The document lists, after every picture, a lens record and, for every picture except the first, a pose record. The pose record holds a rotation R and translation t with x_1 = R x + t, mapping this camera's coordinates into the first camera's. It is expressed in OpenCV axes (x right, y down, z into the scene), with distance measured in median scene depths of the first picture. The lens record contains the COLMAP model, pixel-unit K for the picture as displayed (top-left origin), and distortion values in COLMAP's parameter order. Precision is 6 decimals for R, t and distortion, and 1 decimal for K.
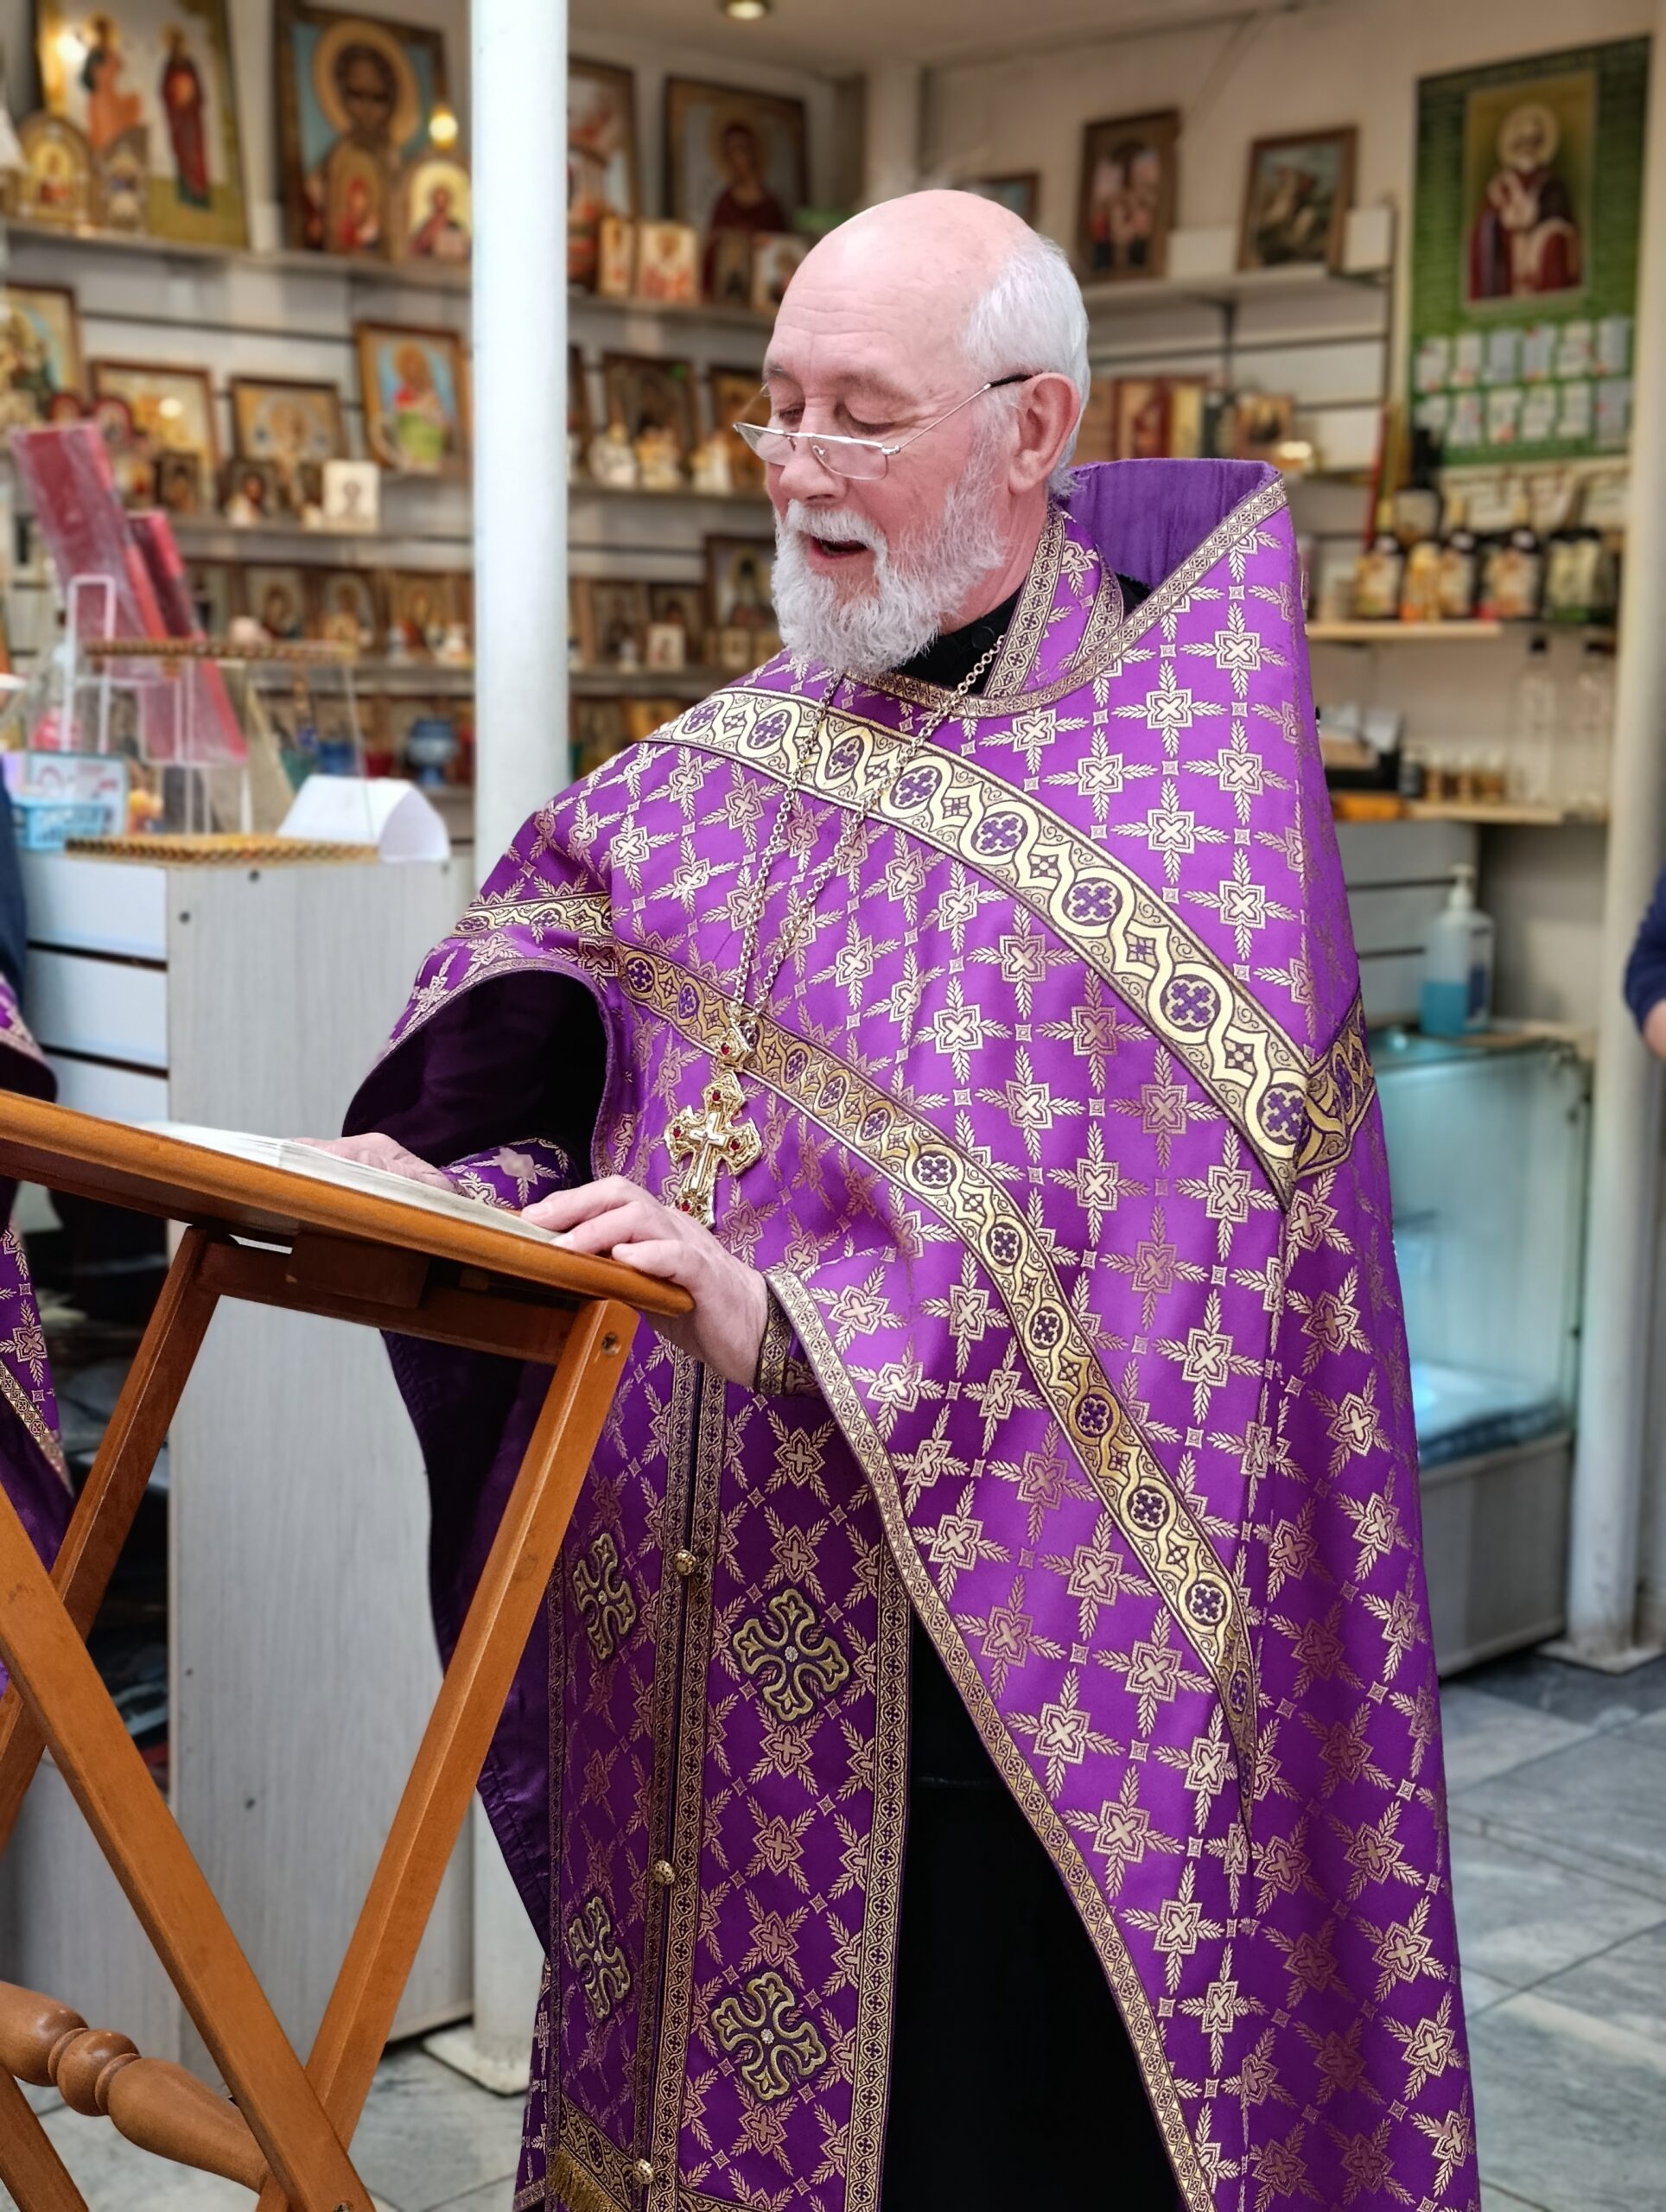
lens RADIAL K [[3035.9, 0, 771.5], [0, 3035.9, 1107.9], [0, 0, 1]] dist [0.039523, 0.000000]
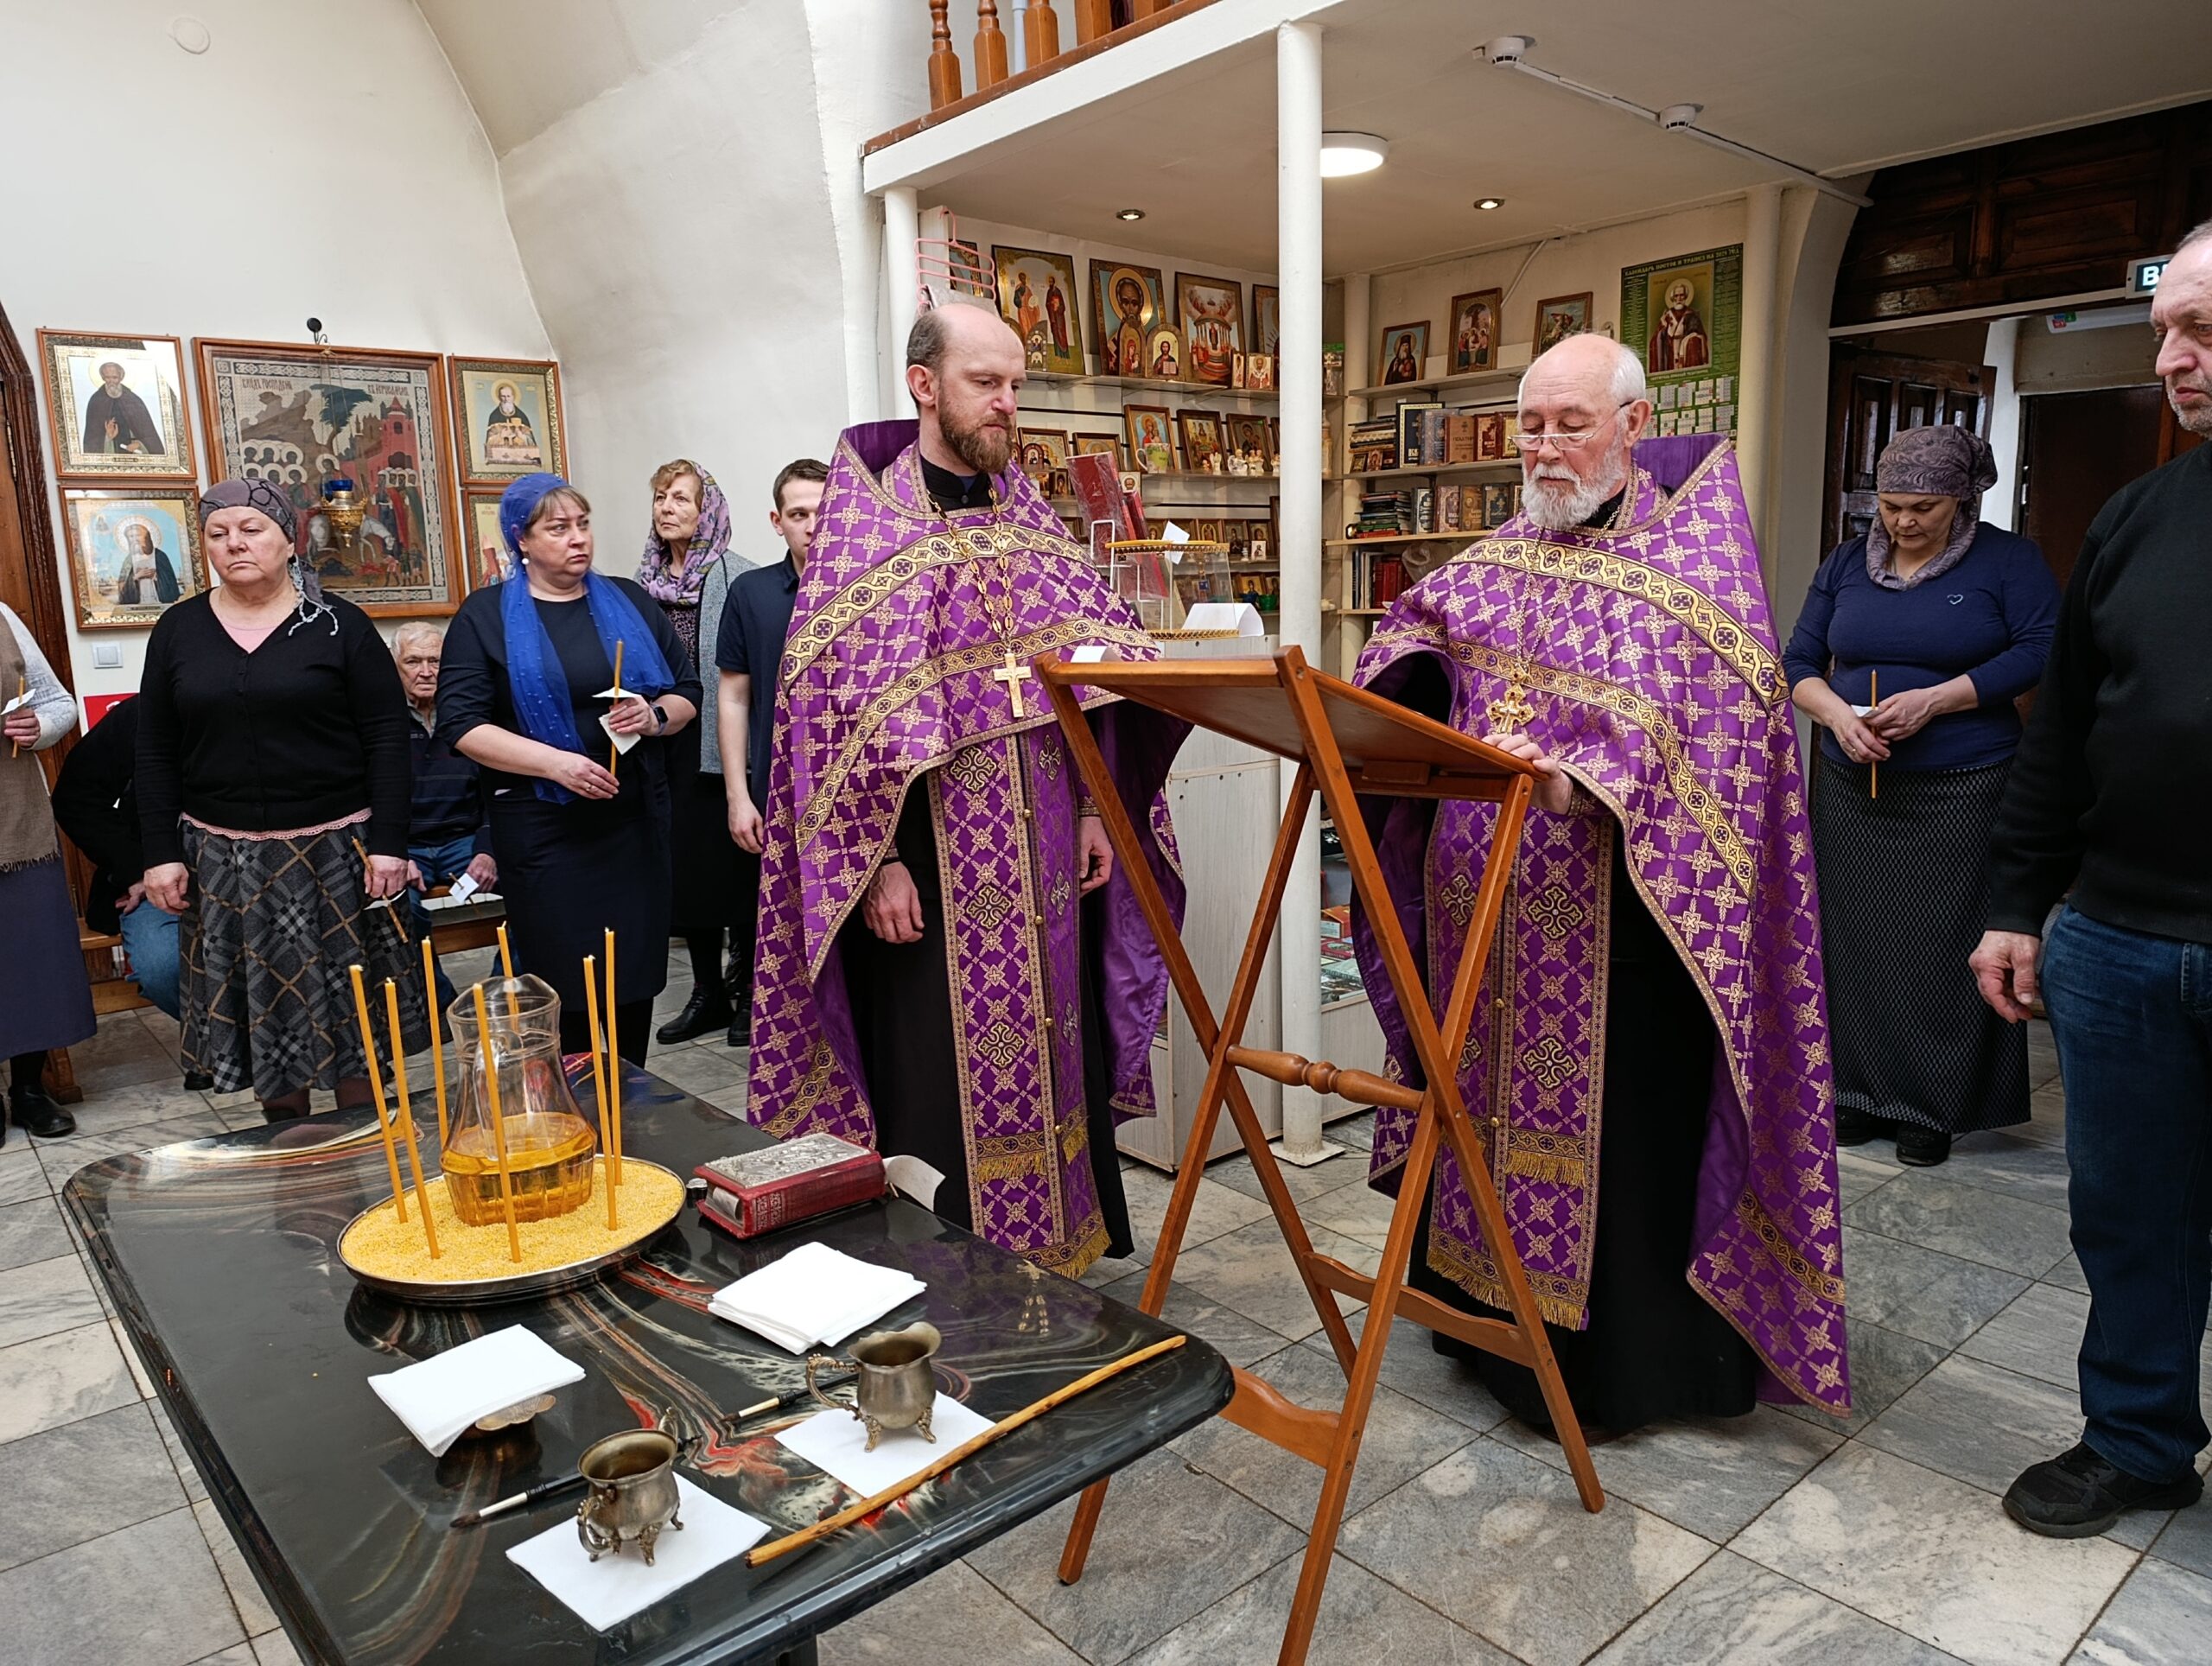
lens RADIAL K [[1527.4, 0, 1087.9], [0, 1527.4, 833.2], [0, 0, 1]] dist [0.051323, -0.045577]
pose [[0.998029, -0.027605, -0.056360, -0.120923], [0.028622, 0.999440, 0.017306, 0.032716], [0.055851, -0.018885, 0.998260, -0.121554]]
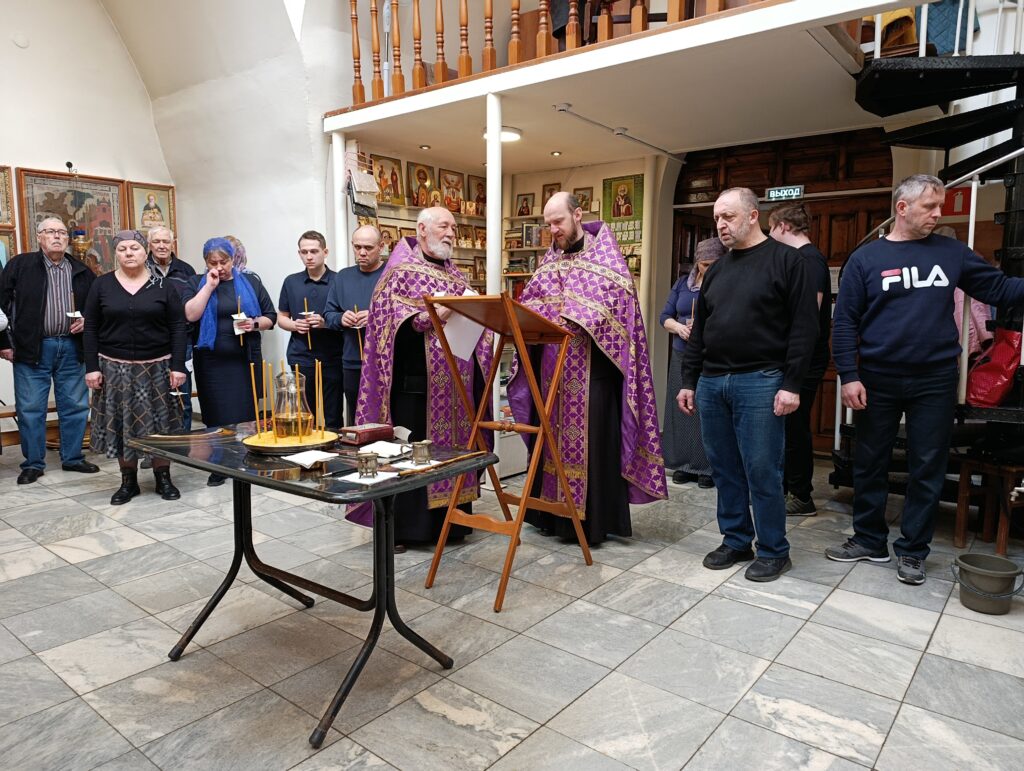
lens RADIAL K [[707.0, 0, 502.1], [0, 707.0, 380.1], [0, 0, 1]] dist [0.051323, -0.045577]
pose [[0.991822, -0.017197, 0.126466, -0.172604], [0.020895, 0.999390, -0.027970, 0.090268], [-0.125908, 0.030383, 0.991577, -0.345875]]
